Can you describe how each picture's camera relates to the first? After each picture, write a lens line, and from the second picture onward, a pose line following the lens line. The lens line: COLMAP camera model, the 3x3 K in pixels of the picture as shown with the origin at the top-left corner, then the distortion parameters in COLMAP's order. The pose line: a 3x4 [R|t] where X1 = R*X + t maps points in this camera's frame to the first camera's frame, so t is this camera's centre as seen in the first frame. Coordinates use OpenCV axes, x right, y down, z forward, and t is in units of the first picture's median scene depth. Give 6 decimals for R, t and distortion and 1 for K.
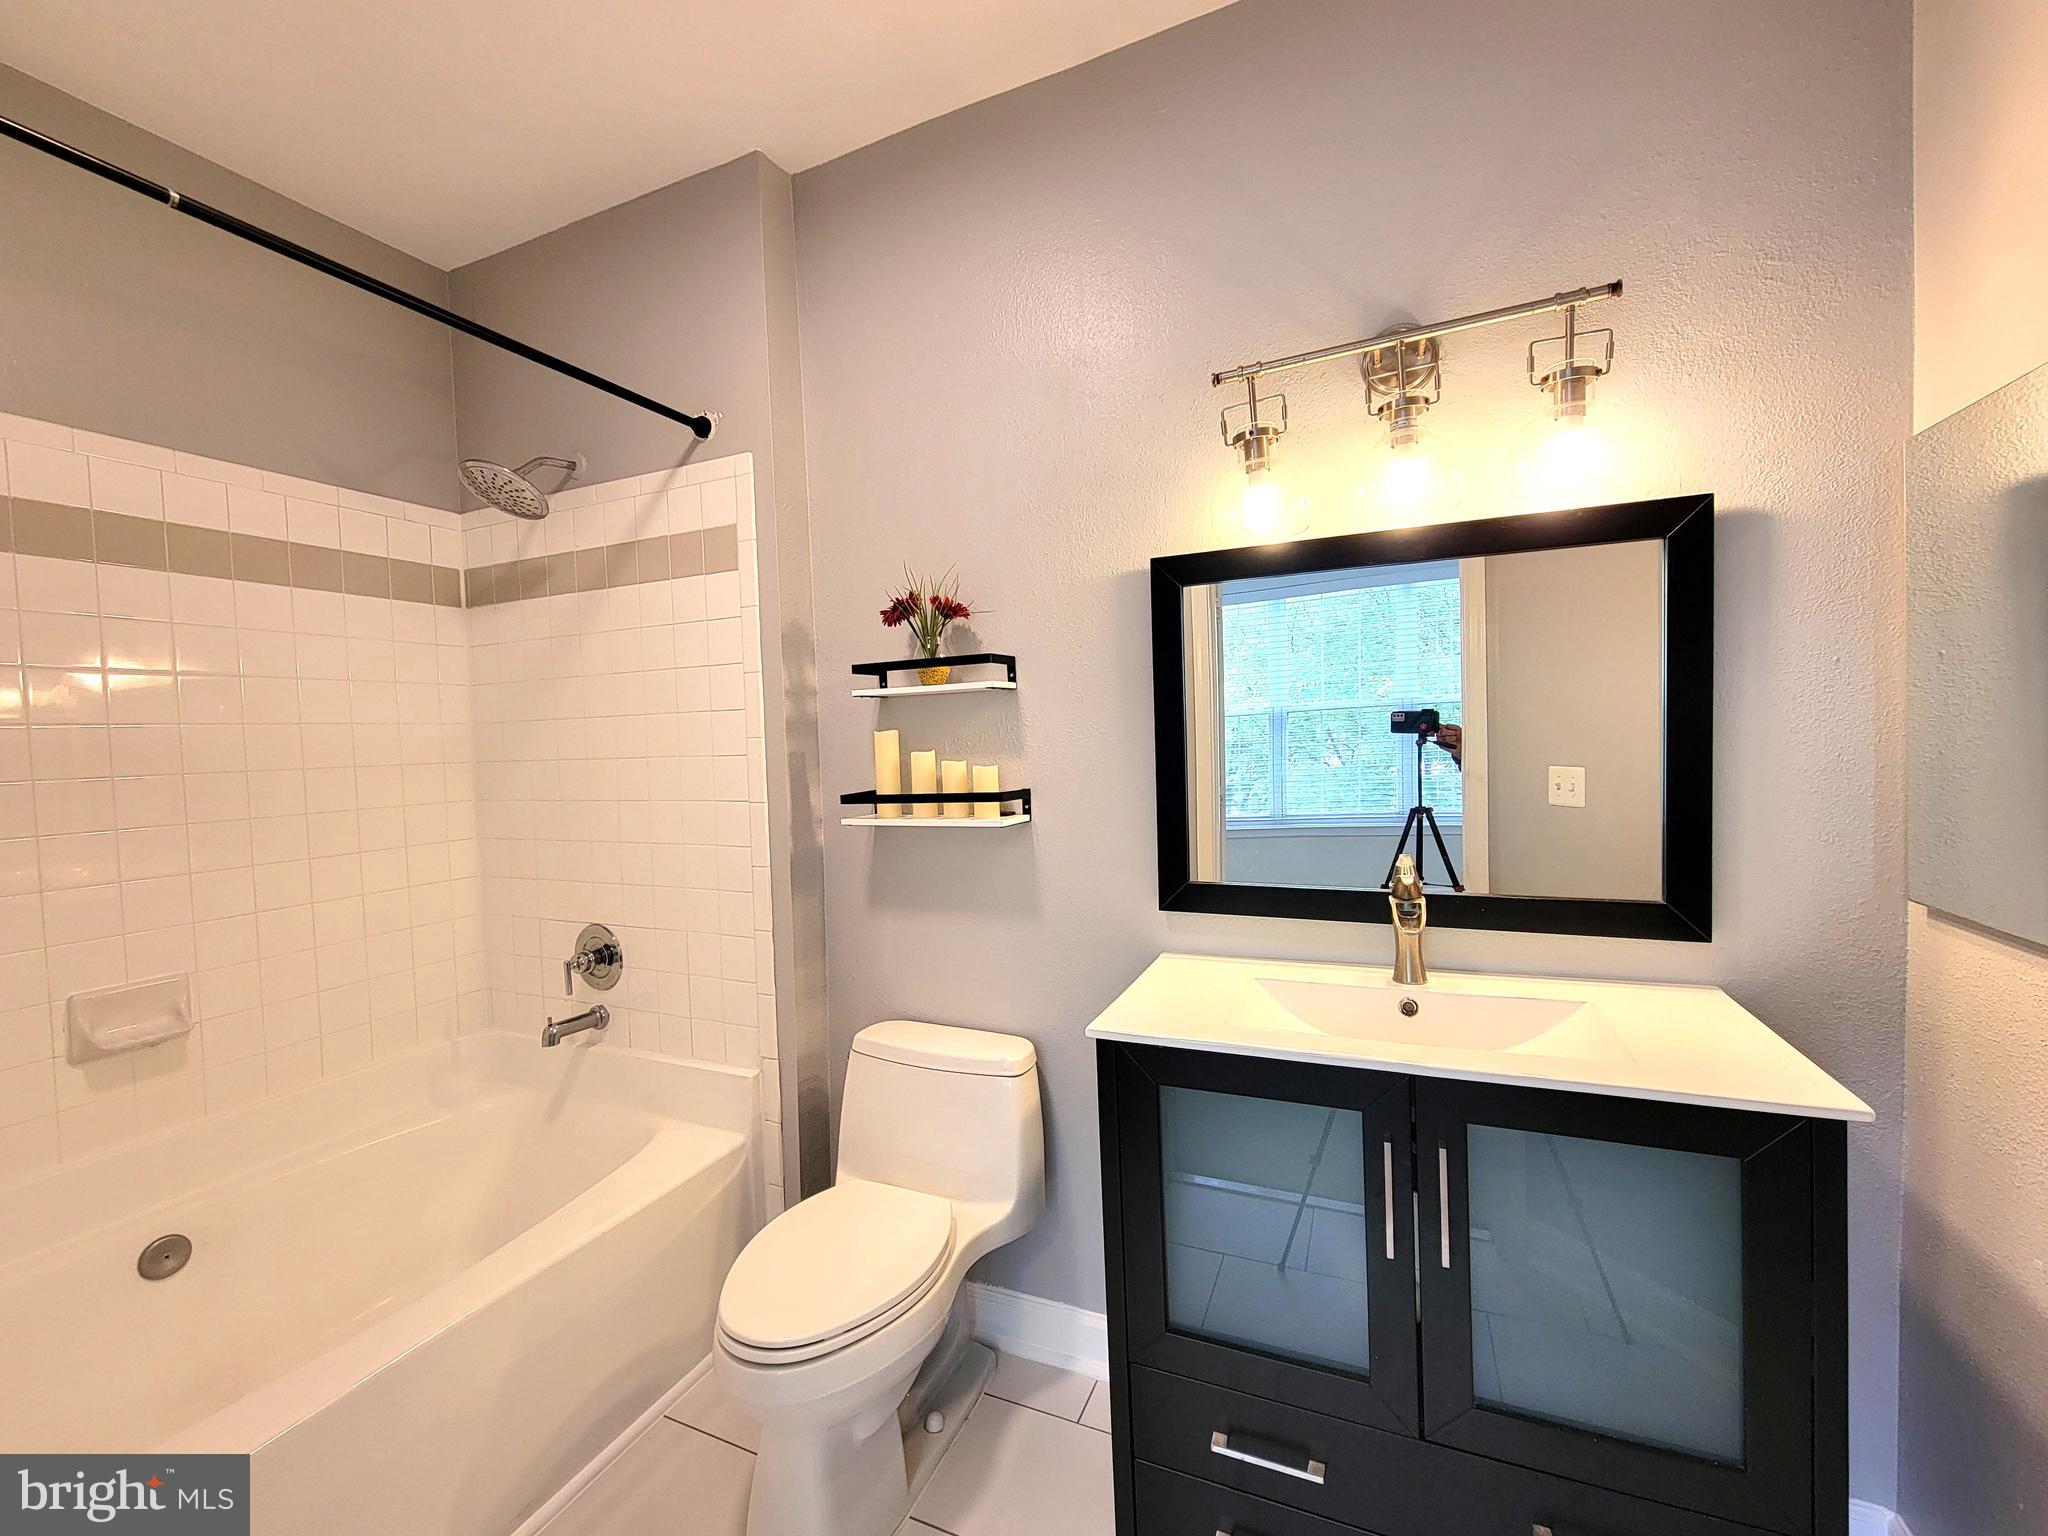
lens RADIAL K [[833.3, 0, 1024.0], [0, 833.3, 768.0], [0, 0, 1]] dist [-0.000176, -0.000034]
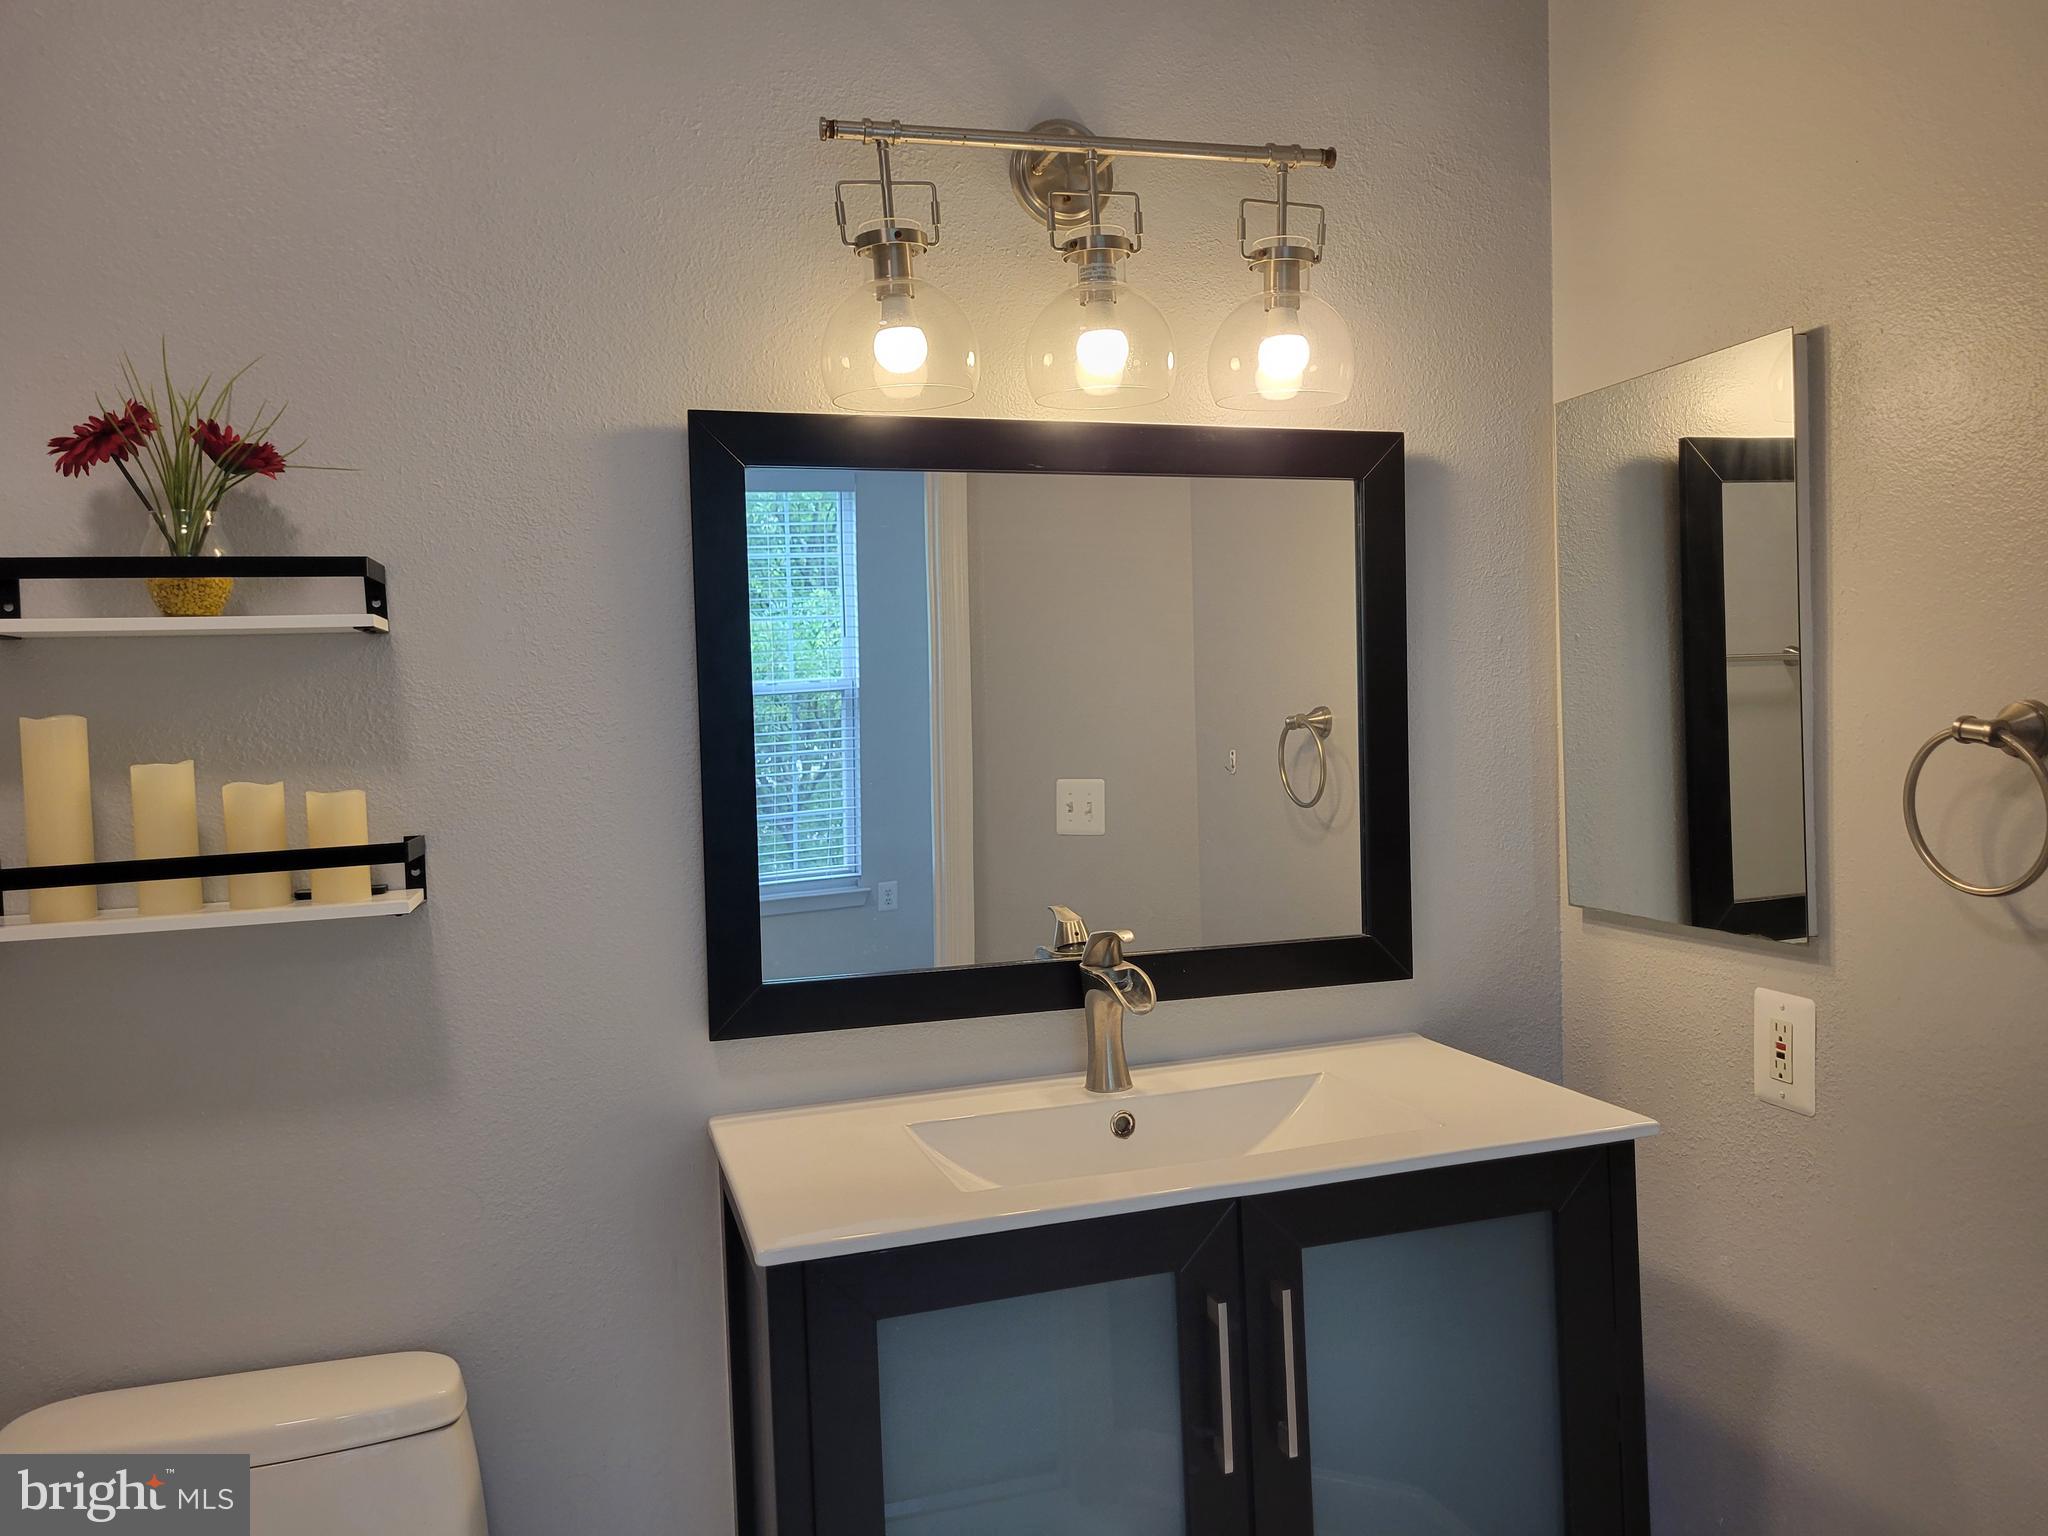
lens RADIAL K [[1536.4, 0, 1059.1], [0, 1536.4, 752.4], [0, 0, 1]] dist [0.071080, -0.063506]
pose [[0.751086, -0.008151, 0.660154, -0.381583], [0.031535, 0.999225, -0.023541, 0.011059], [-0.659451, 0.038499, 0.750761, 0.072455]]
